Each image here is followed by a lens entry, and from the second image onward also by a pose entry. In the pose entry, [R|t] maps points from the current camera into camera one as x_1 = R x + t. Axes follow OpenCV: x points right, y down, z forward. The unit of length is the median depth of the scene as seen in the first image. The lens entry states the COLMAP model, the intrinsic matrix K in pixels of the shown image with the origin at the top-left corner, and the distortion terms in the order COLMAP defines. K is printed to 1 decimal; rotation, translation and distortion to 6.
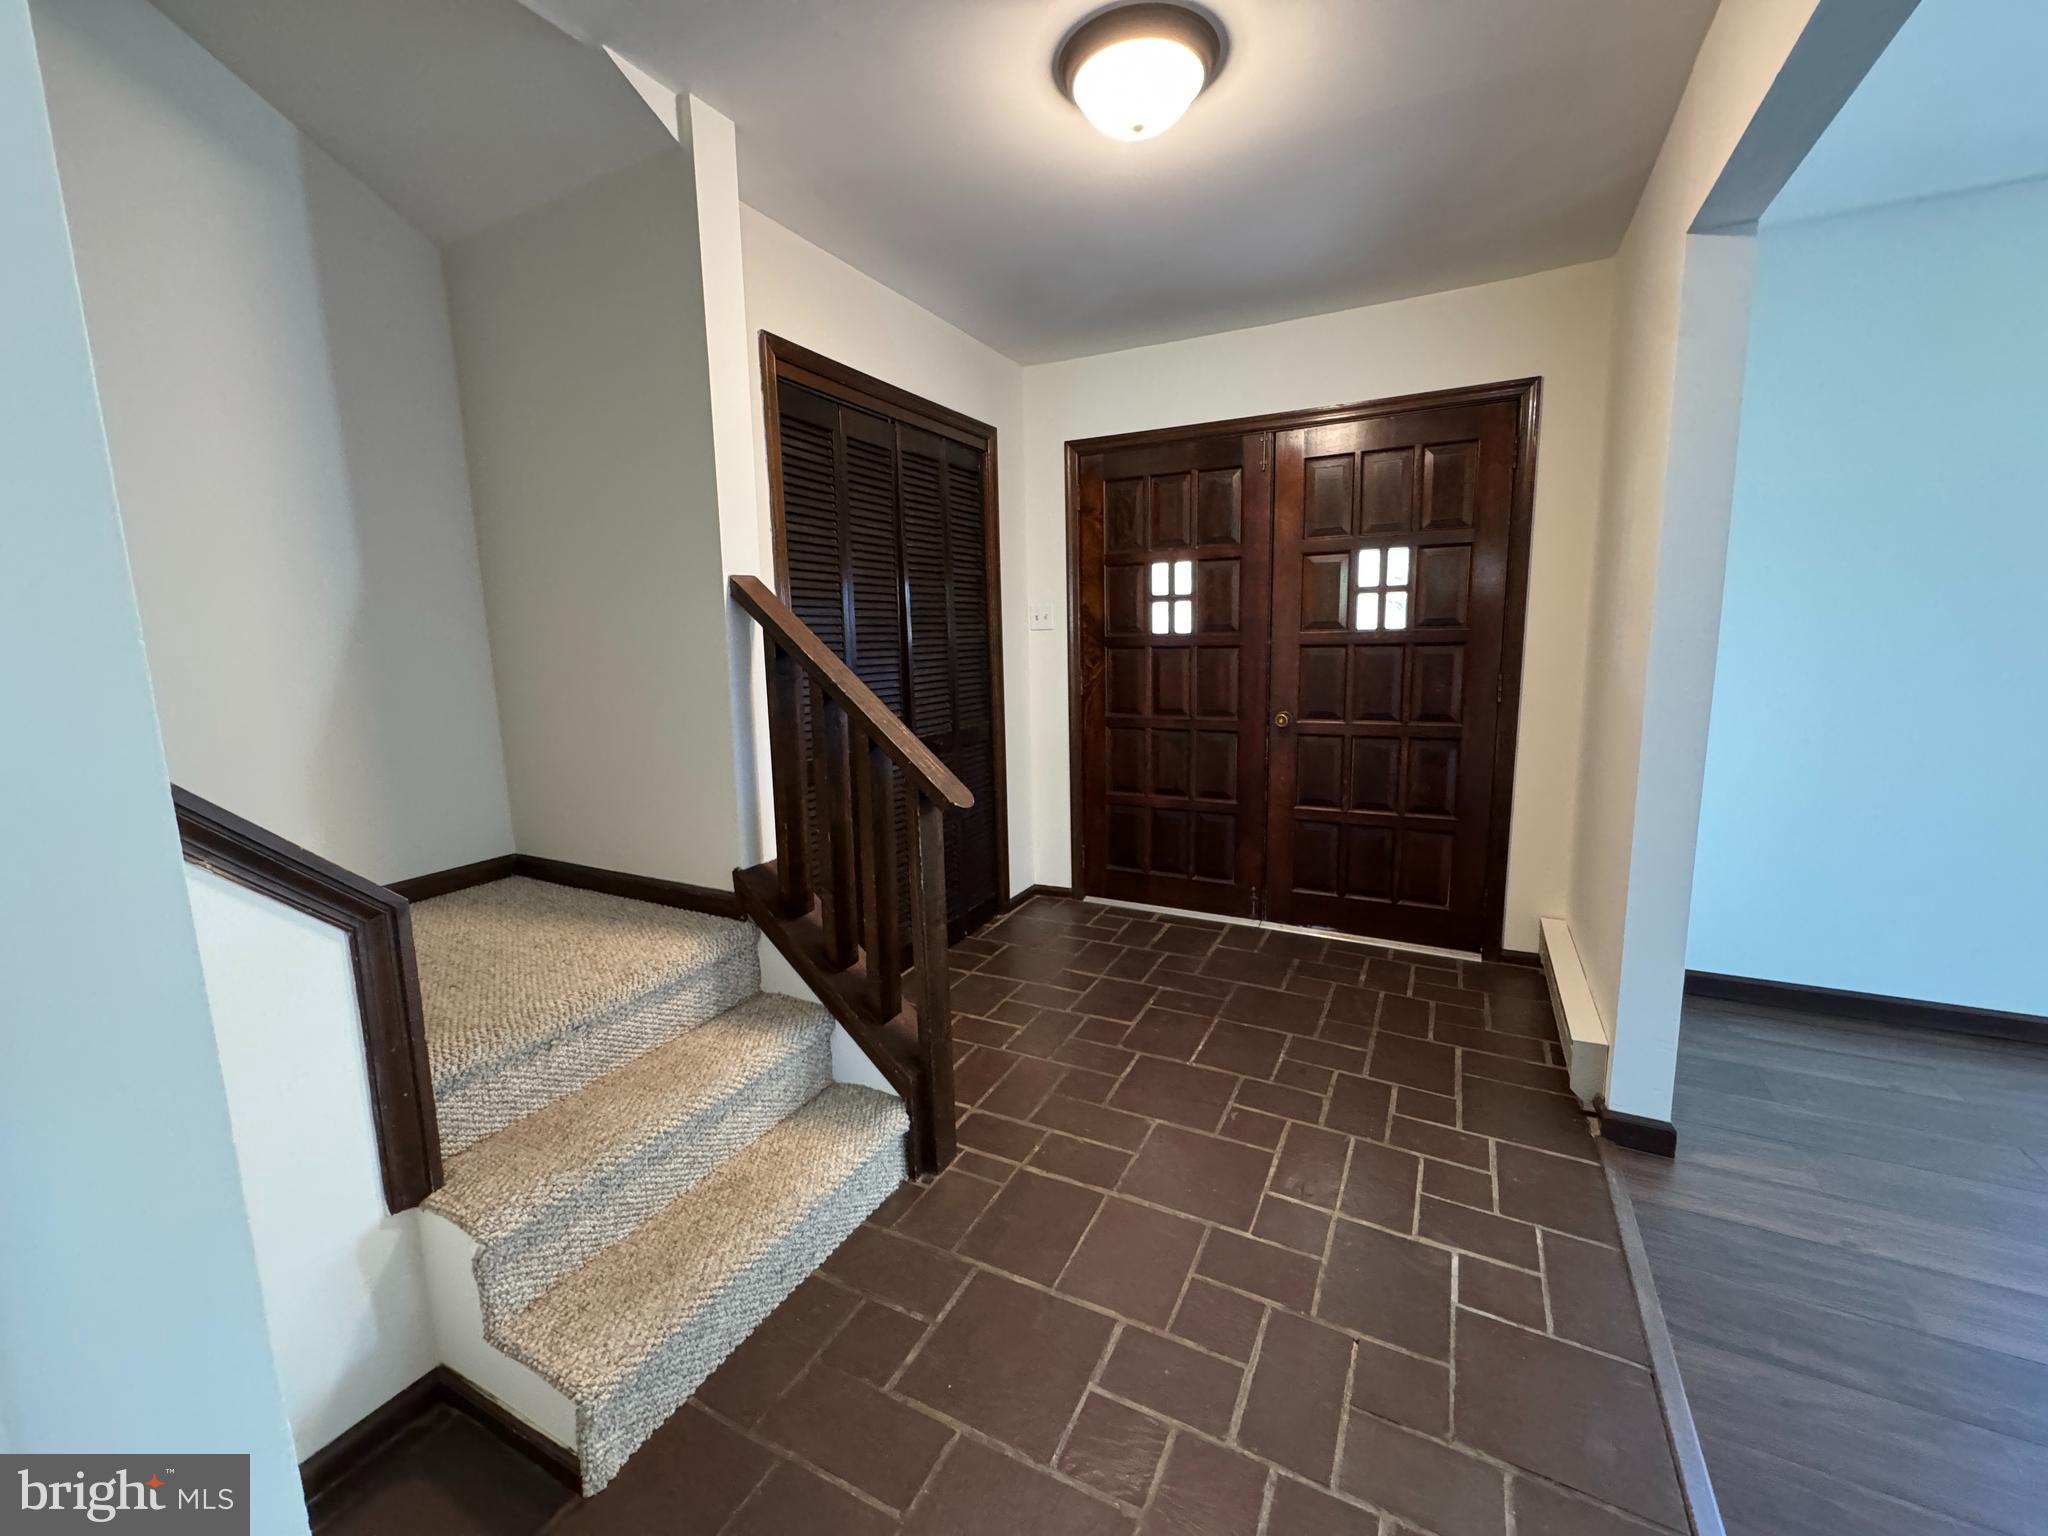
lens RADIAL K [[814.7, 0, 1024.0], [0, 814.7, 768.0], [0, 0, 1]] dist [-0.004397, -0.000405]
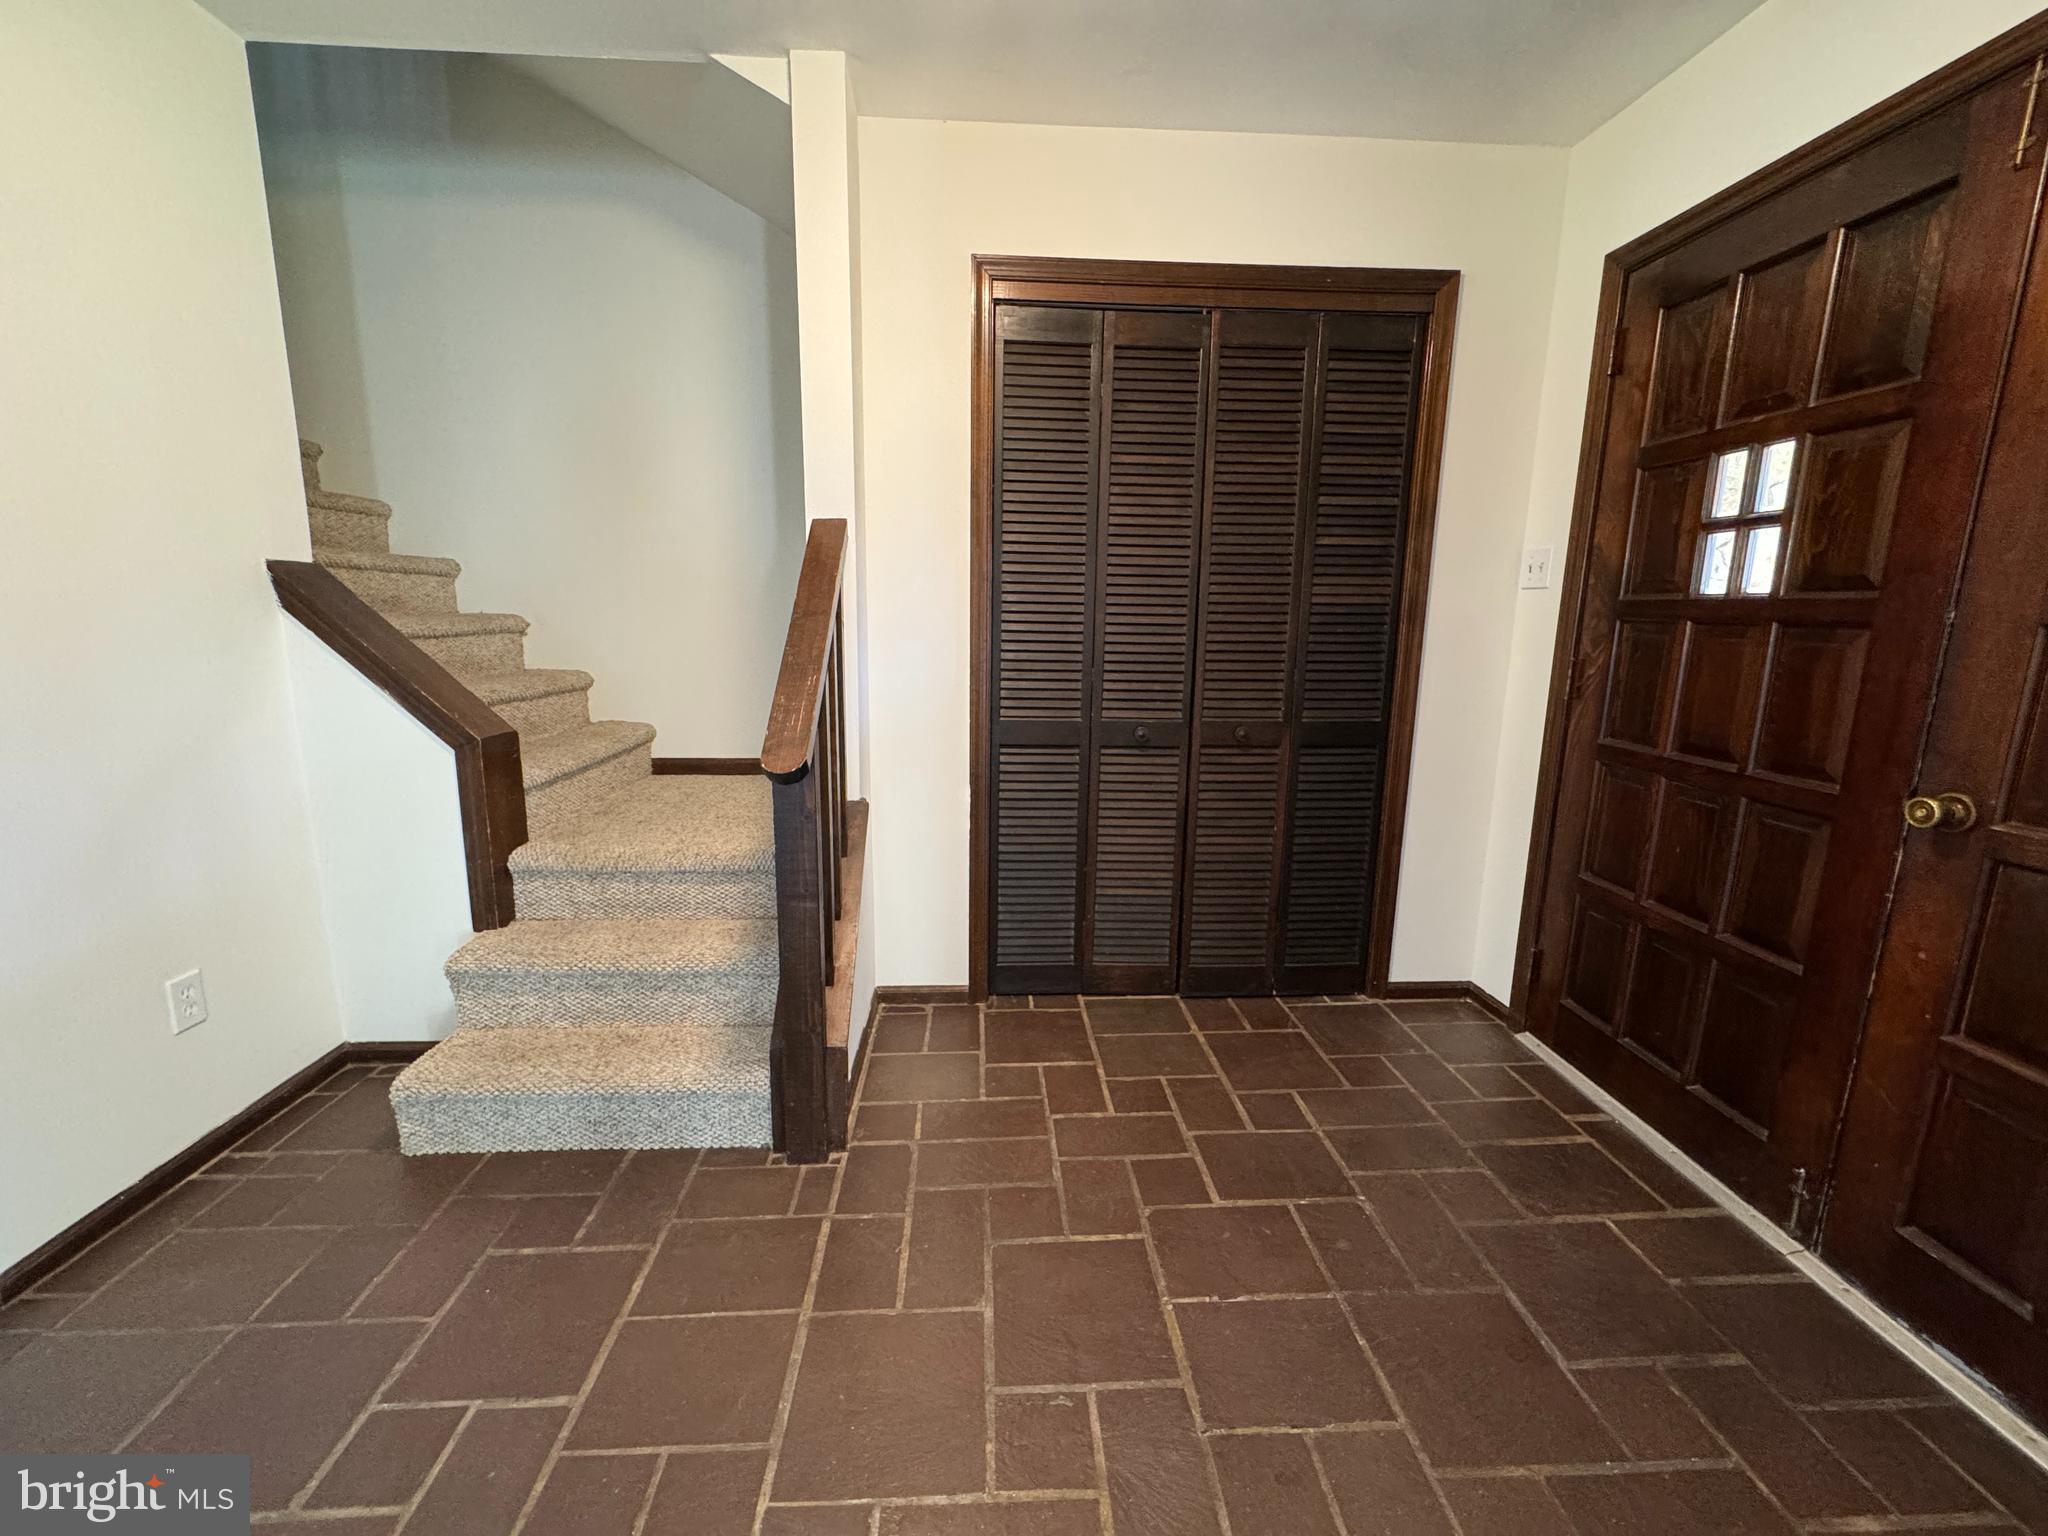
lens RADIAL K [[814.7, 0, 1024.0], [0, 814.7, 768.0], [0, 0, 1]] dist [-0.004397, -0.000405]
pose [[0.511618, 0.190389, -0.837854, 0.394672], [-0.164467, 0.978810, 0.121990, -0.052252], [0.843325, 0.075387, 0.532090, 0.385970]]
